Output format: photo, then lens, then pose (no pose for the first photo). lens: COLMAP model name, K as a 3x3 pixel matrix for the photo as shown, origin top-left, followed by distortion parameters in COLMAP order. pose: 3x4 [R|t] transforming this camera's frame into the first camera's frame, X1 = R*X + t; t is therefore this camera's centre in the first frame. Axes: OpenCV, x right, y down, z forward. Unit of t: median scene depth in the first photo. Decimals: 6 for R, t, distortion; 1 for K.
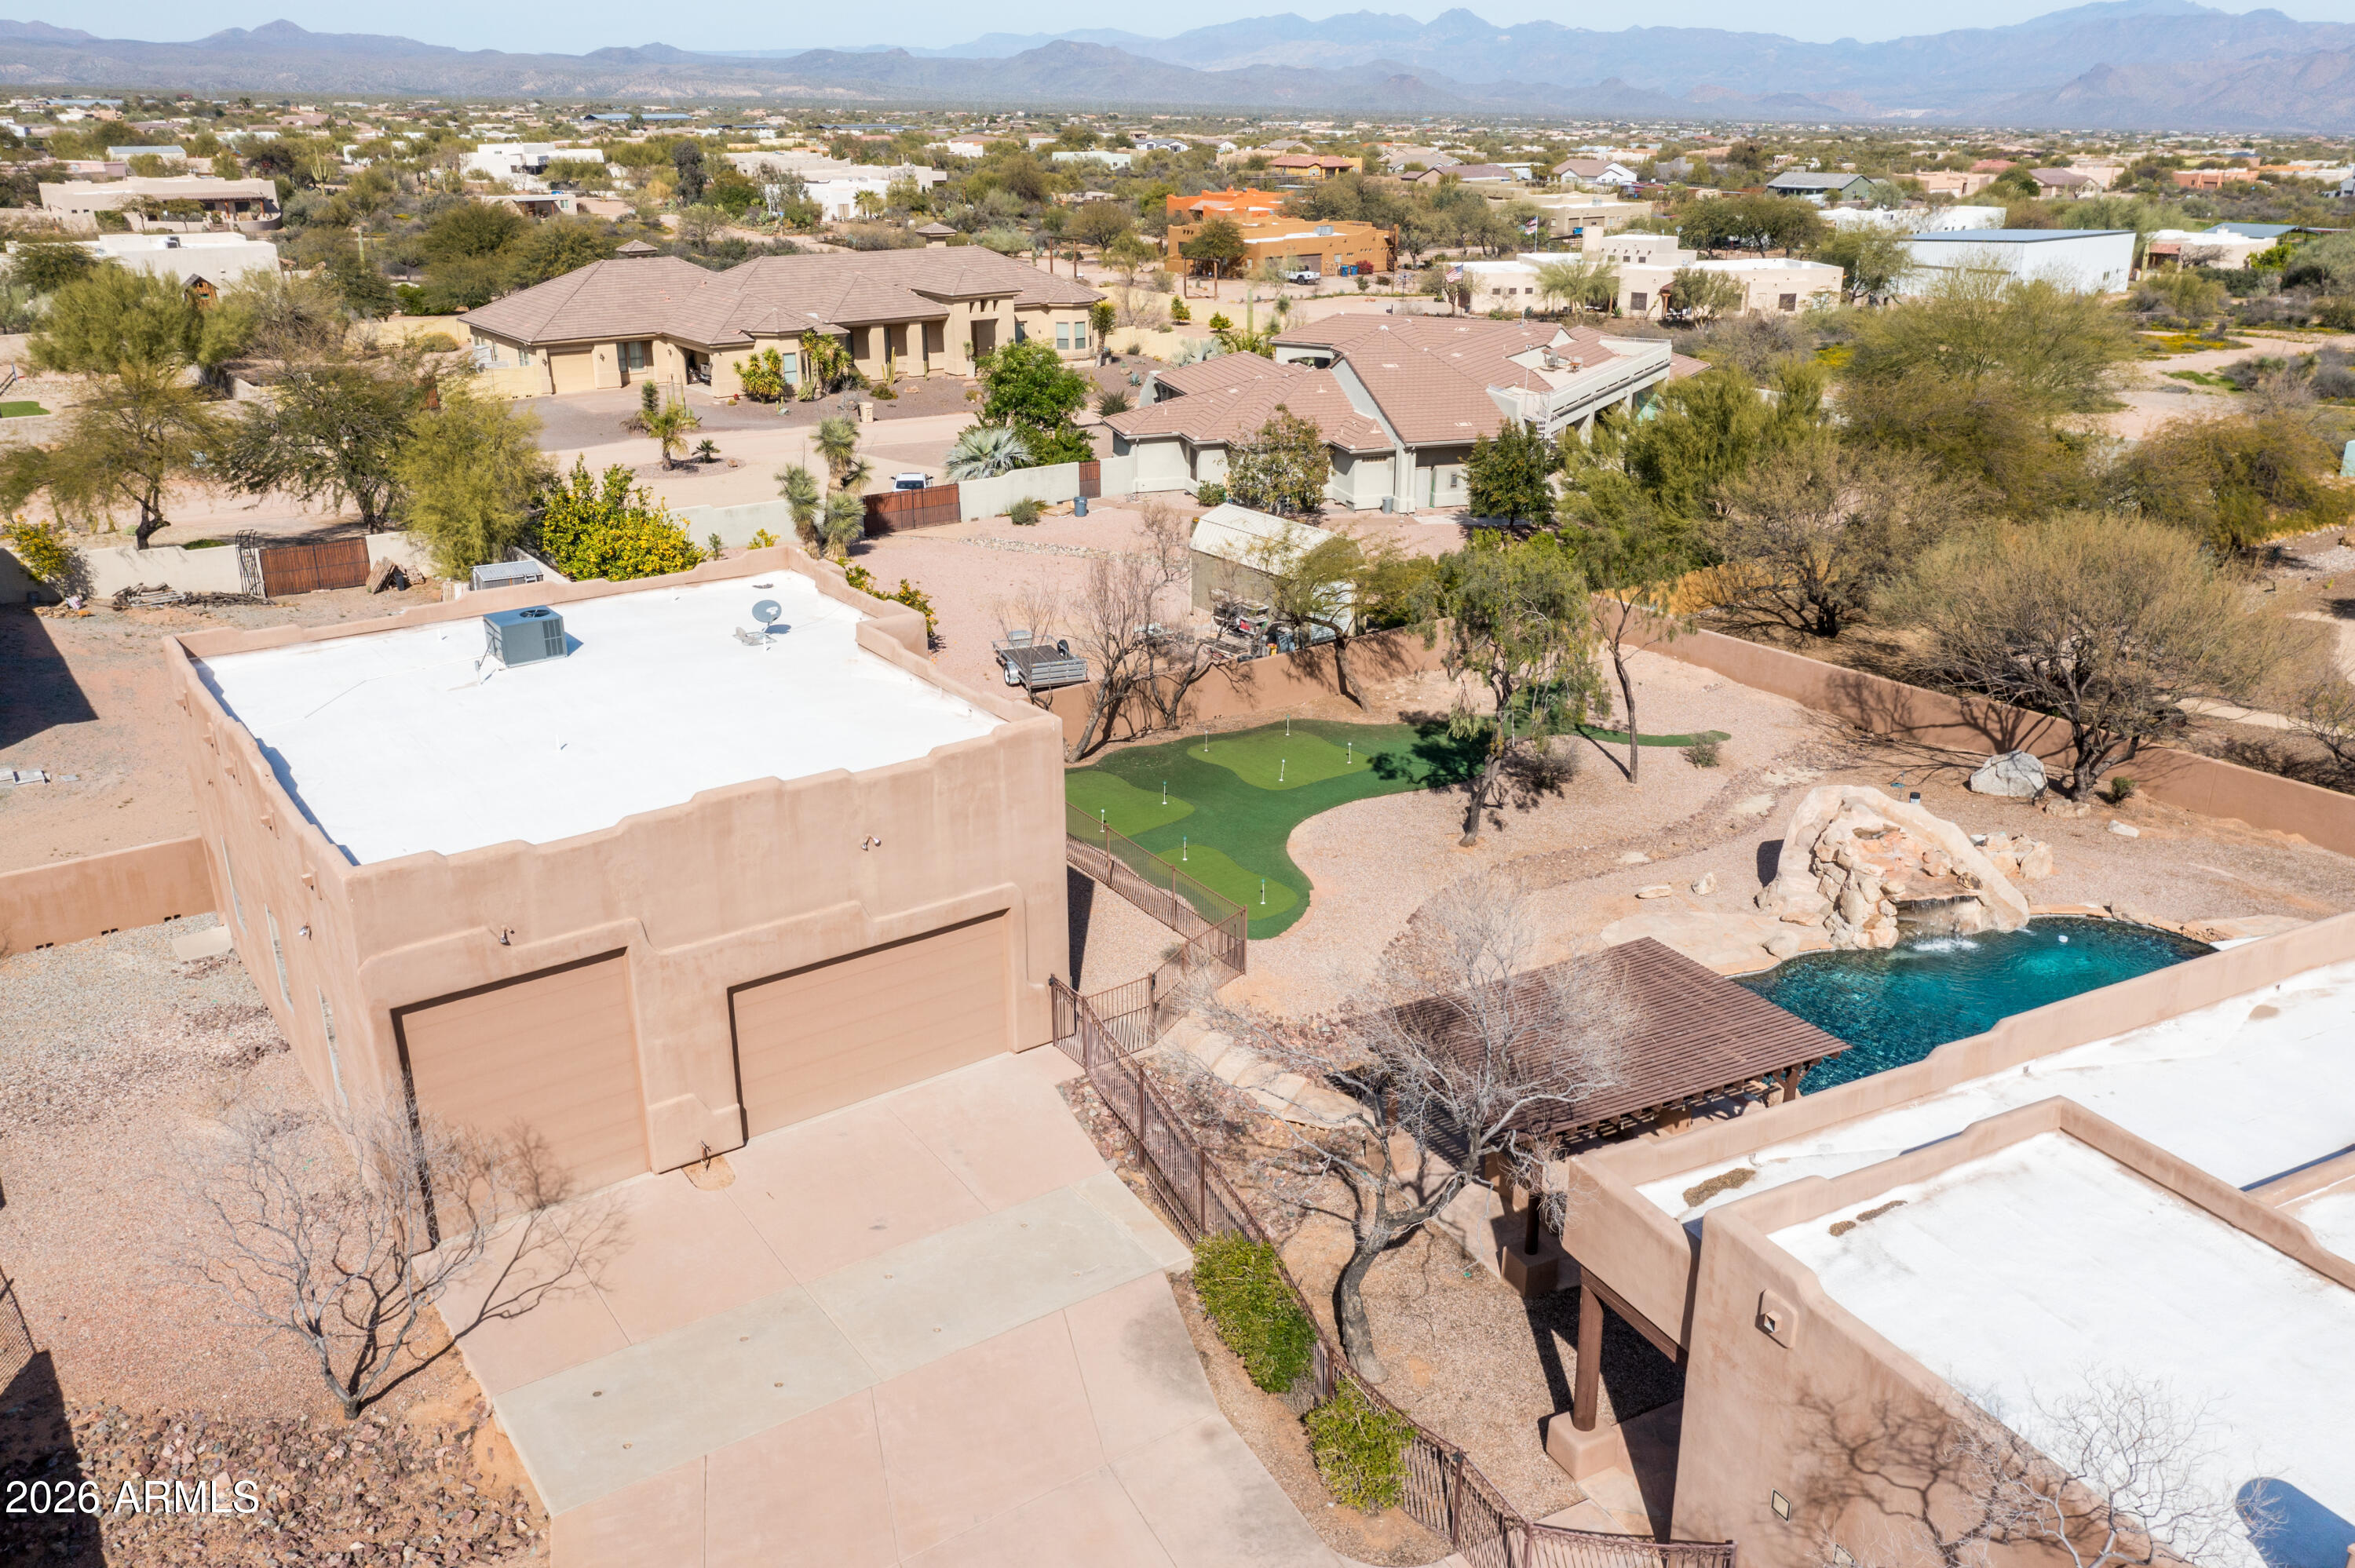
lens RADIAL K [[1861.7, 0, 1171.9], [0, 1861.7, 782.0], [0, 0, 1]] dist [0.011999, 0.002341]
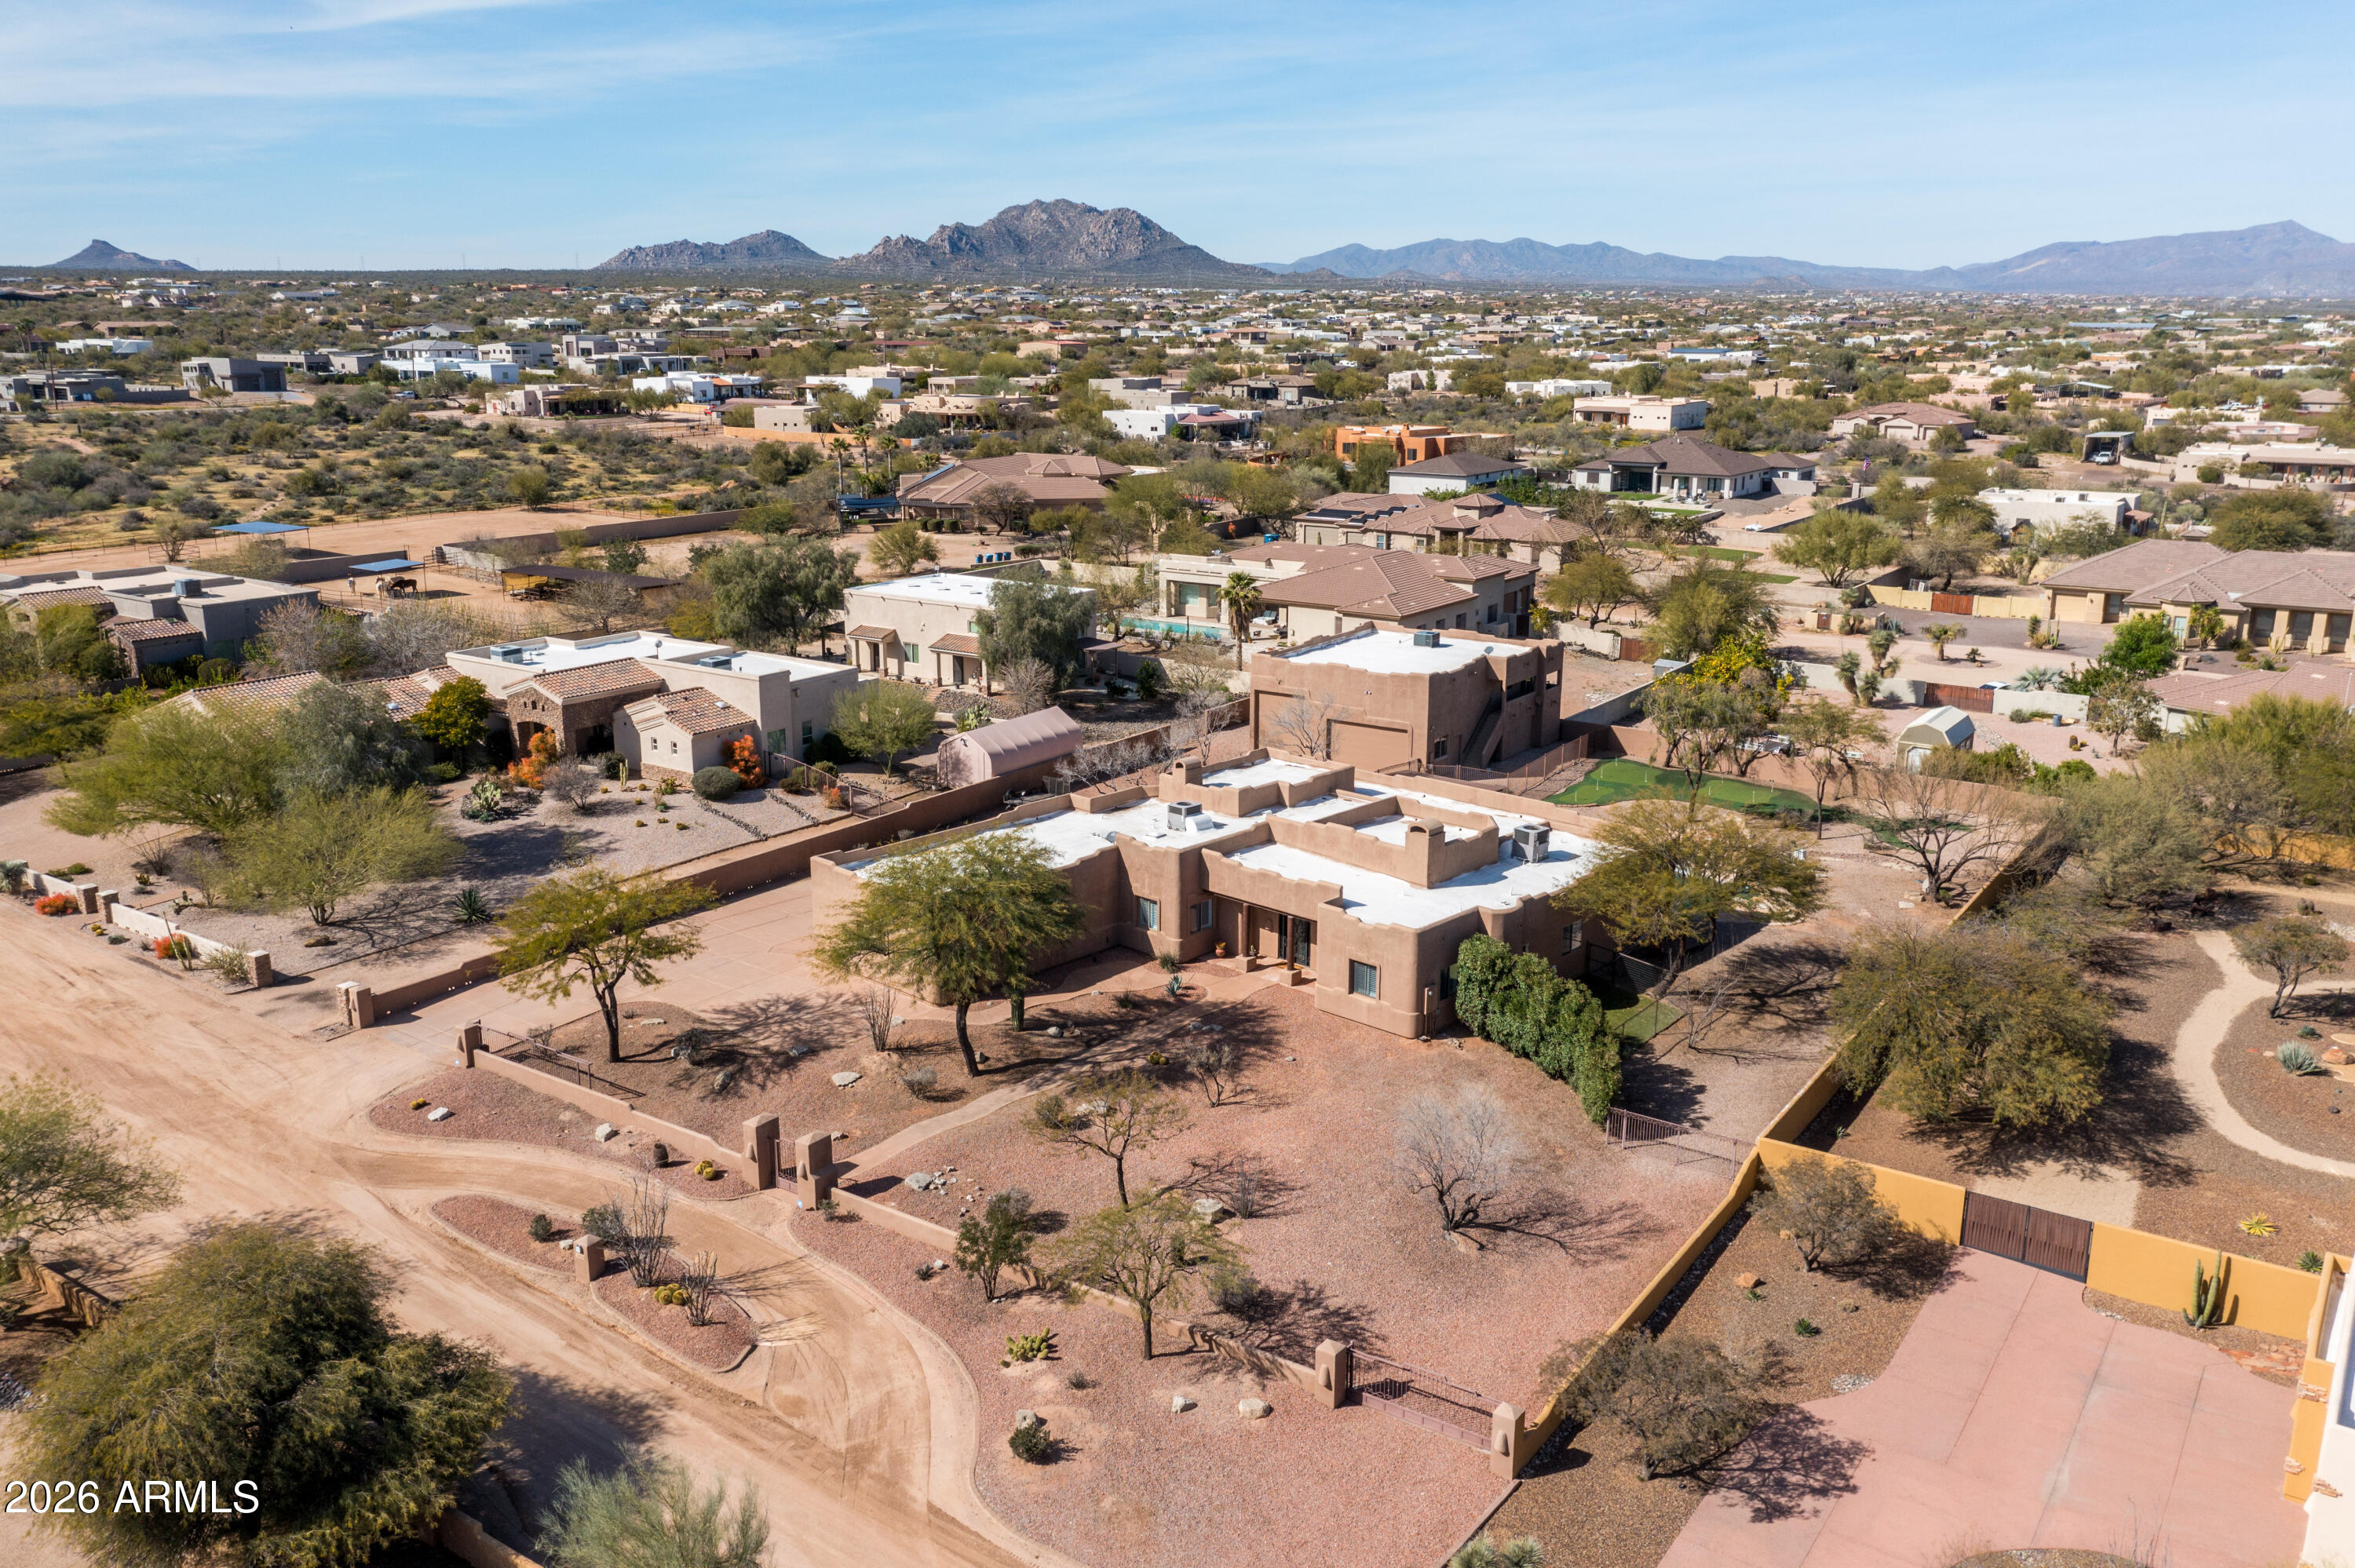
lens RADIAL K [[1861.7, 0, 1171.9], [0, 1861.7, 782.0], [0, 0, 1]] dist [0.011999, 0.002341]
pose [[0.337637, 0.236911, -0.910974, 1.753907], [-0.331886, 0.935616, 0.120312, -0.065118], [0.880825, 0.261718, 0.394526, -0.388688]]
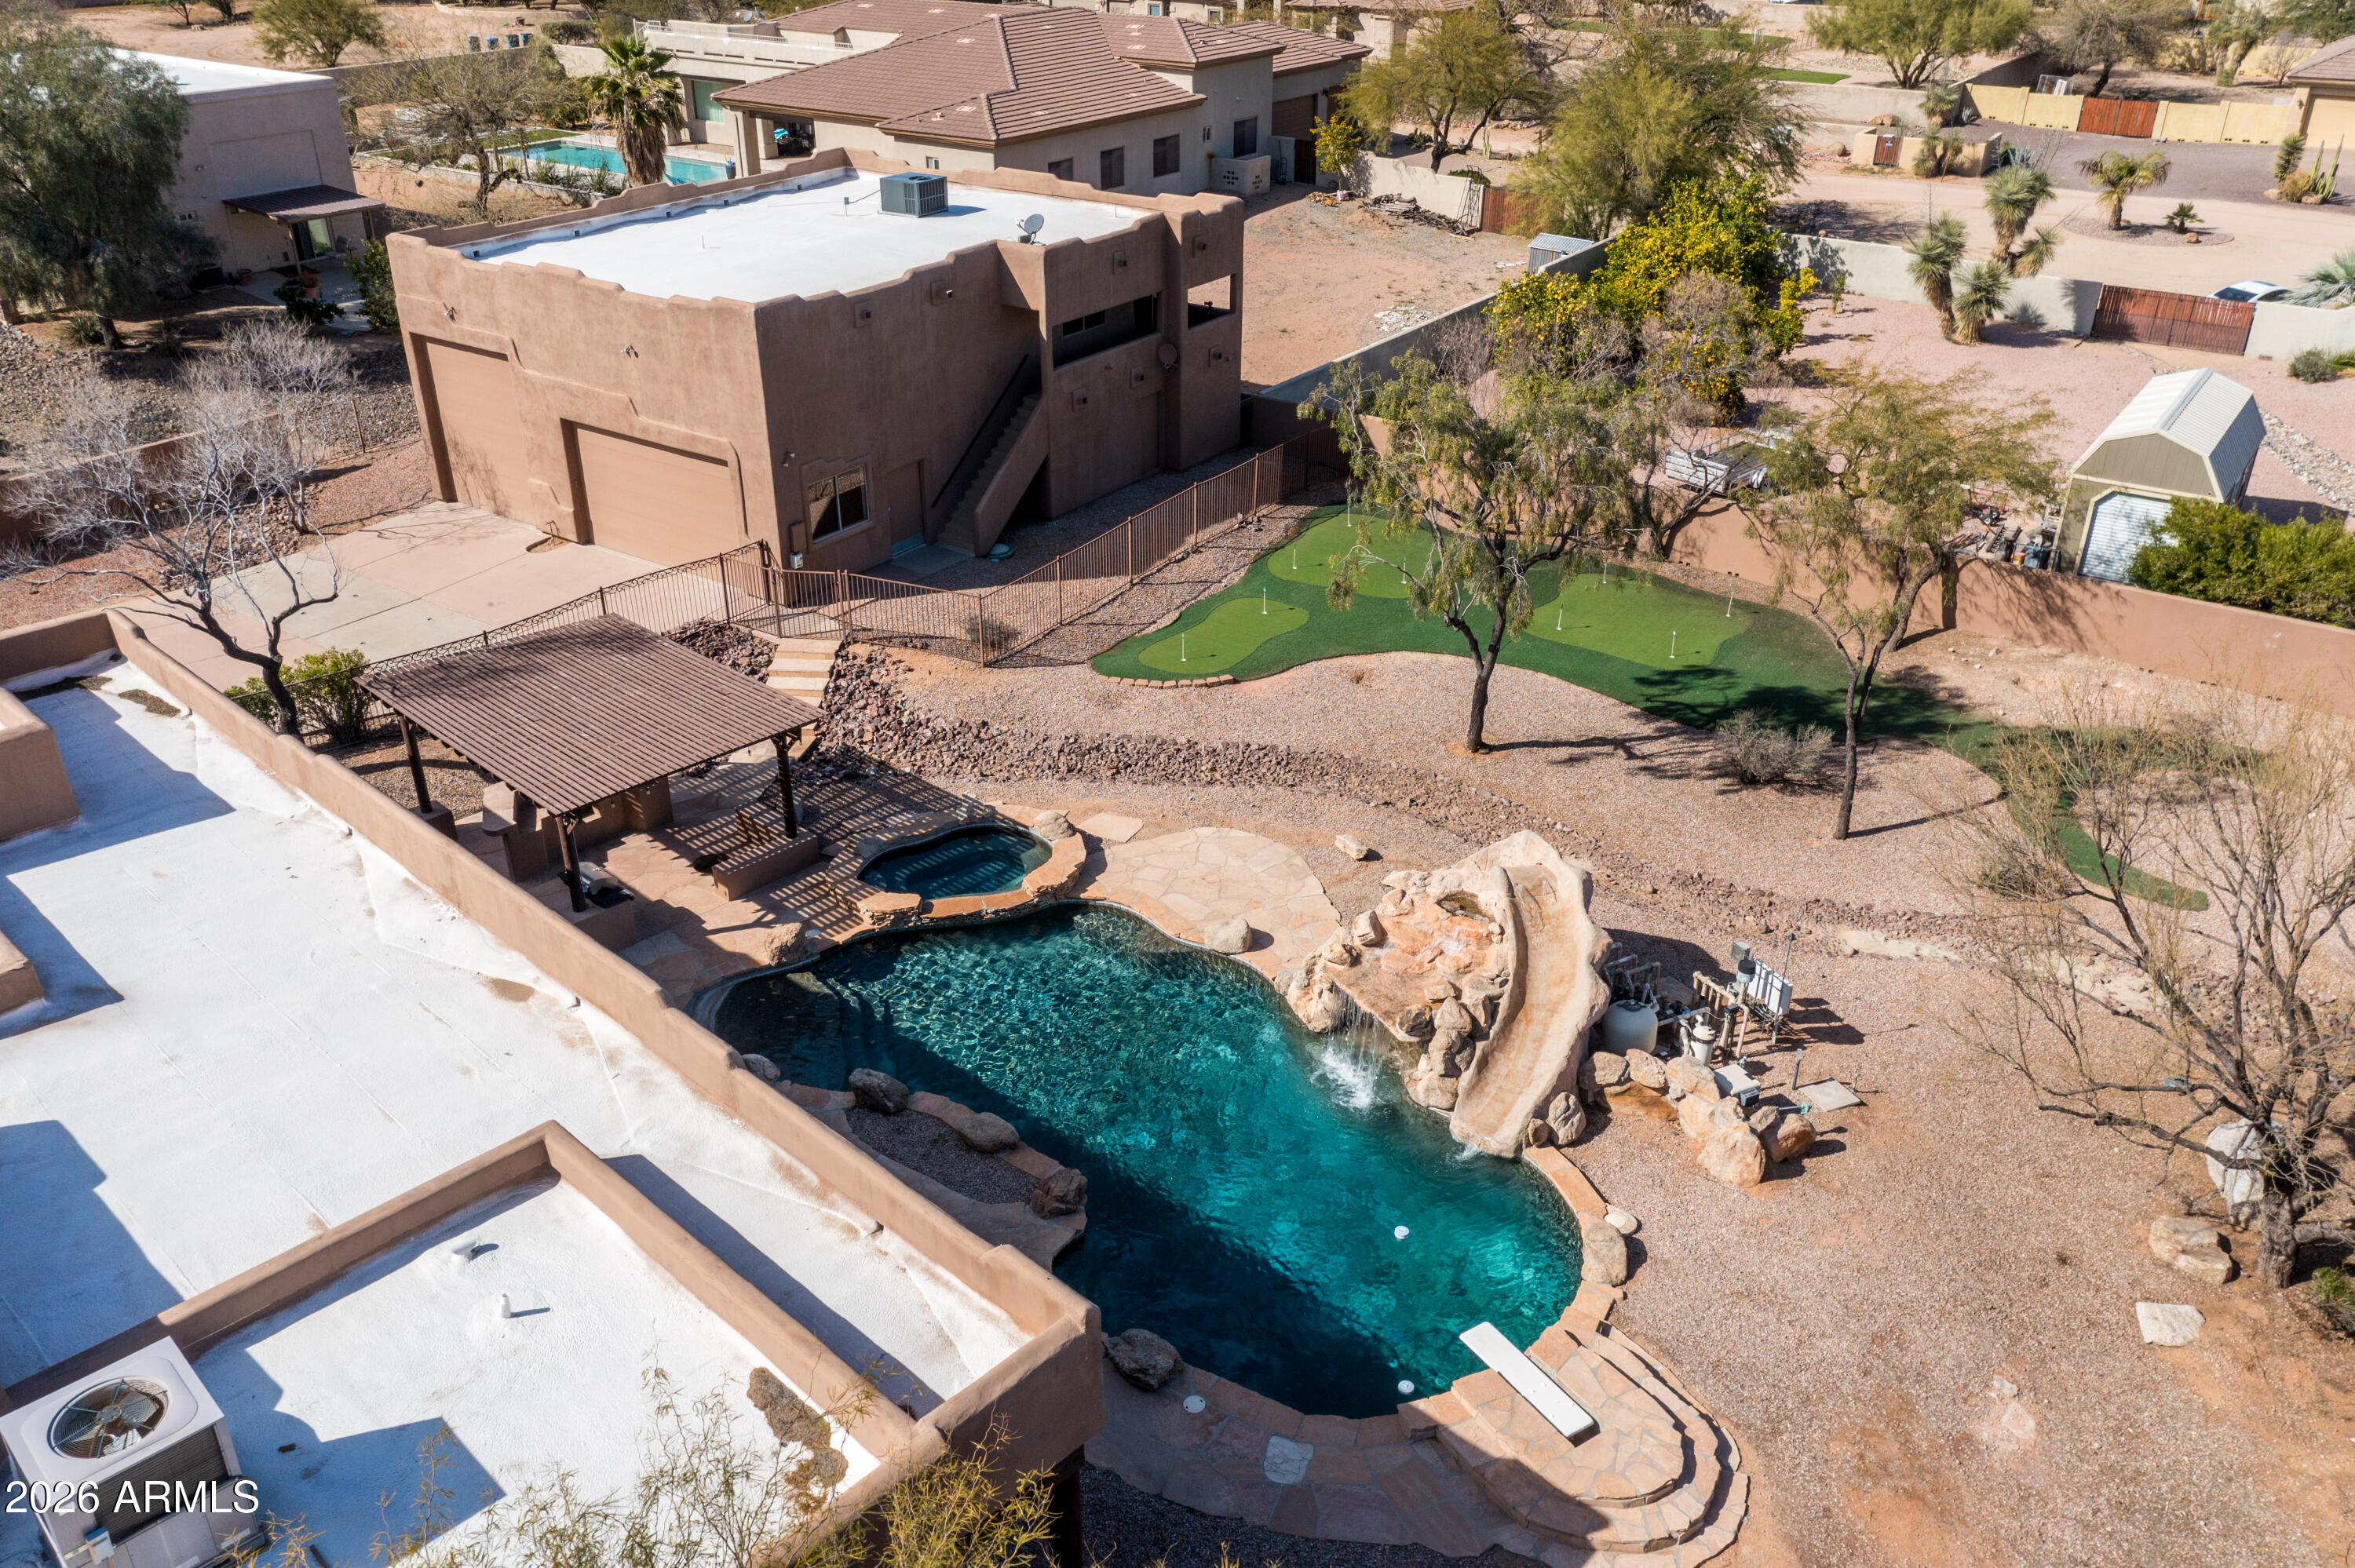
lens RADIAL K [[1847.3, 0, 1169.6], [0, 1847.3, 774.7], [0, 0, 1]] dist [0.017213, 0.001381]
pose [[0.330343, 0.442166, -0.833884, 0.680040], [-0.330495, 0.881739, 0.336615, -0.154190], [0.884108, 0.164396, 0.437410, 0.493556]]
